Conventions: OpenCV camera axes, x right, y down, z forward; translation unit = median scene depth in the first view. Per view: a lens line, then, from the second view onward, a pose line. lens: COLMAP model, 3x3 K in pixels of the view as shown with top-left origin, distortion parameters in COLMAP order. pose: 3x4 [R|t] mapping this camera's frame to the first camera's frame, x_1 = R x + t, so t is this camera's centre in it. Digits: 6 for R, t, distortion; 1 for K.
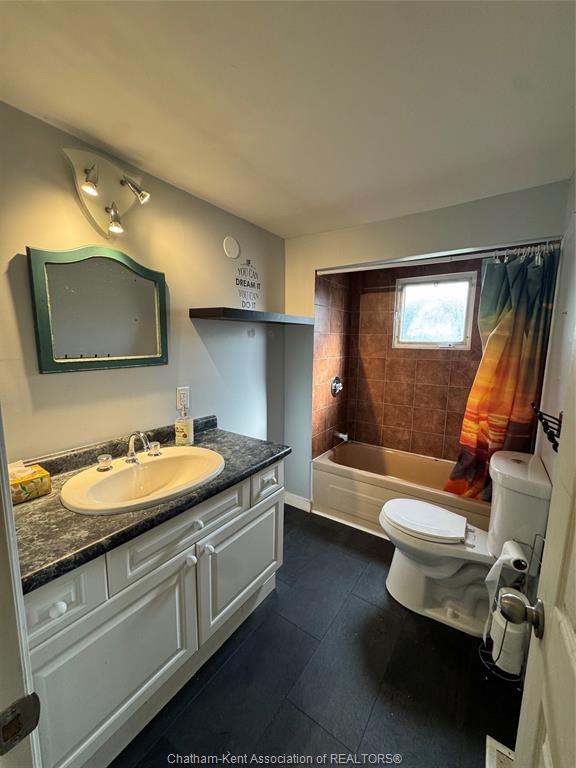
lens RADIAL K [[306.8, 0, 289.0], [0, 306.8, 382.7], [0, 0, 1]] dist [-0.003513, 0.000680]
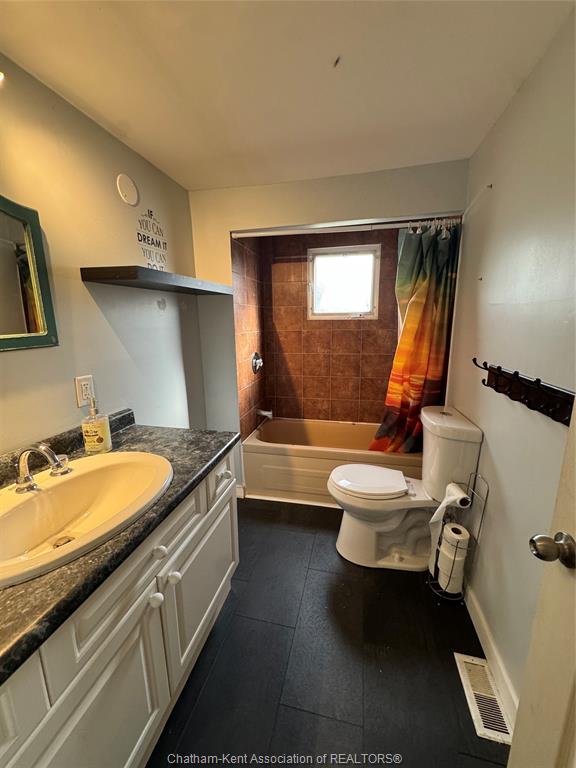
lens RADIAL K [[306.8, 0, 289.3], [0, 306.8, 382.8], [0, 0, 1]] dist [-0.003513, 0.000680]
pose [[0.930180, -0.098347, 0.353686, -0.151104], [0.074175, 0.993926, 0.081297, 0.007732], [-0.359533, -0.049386, 0.931825, 0.135524]]
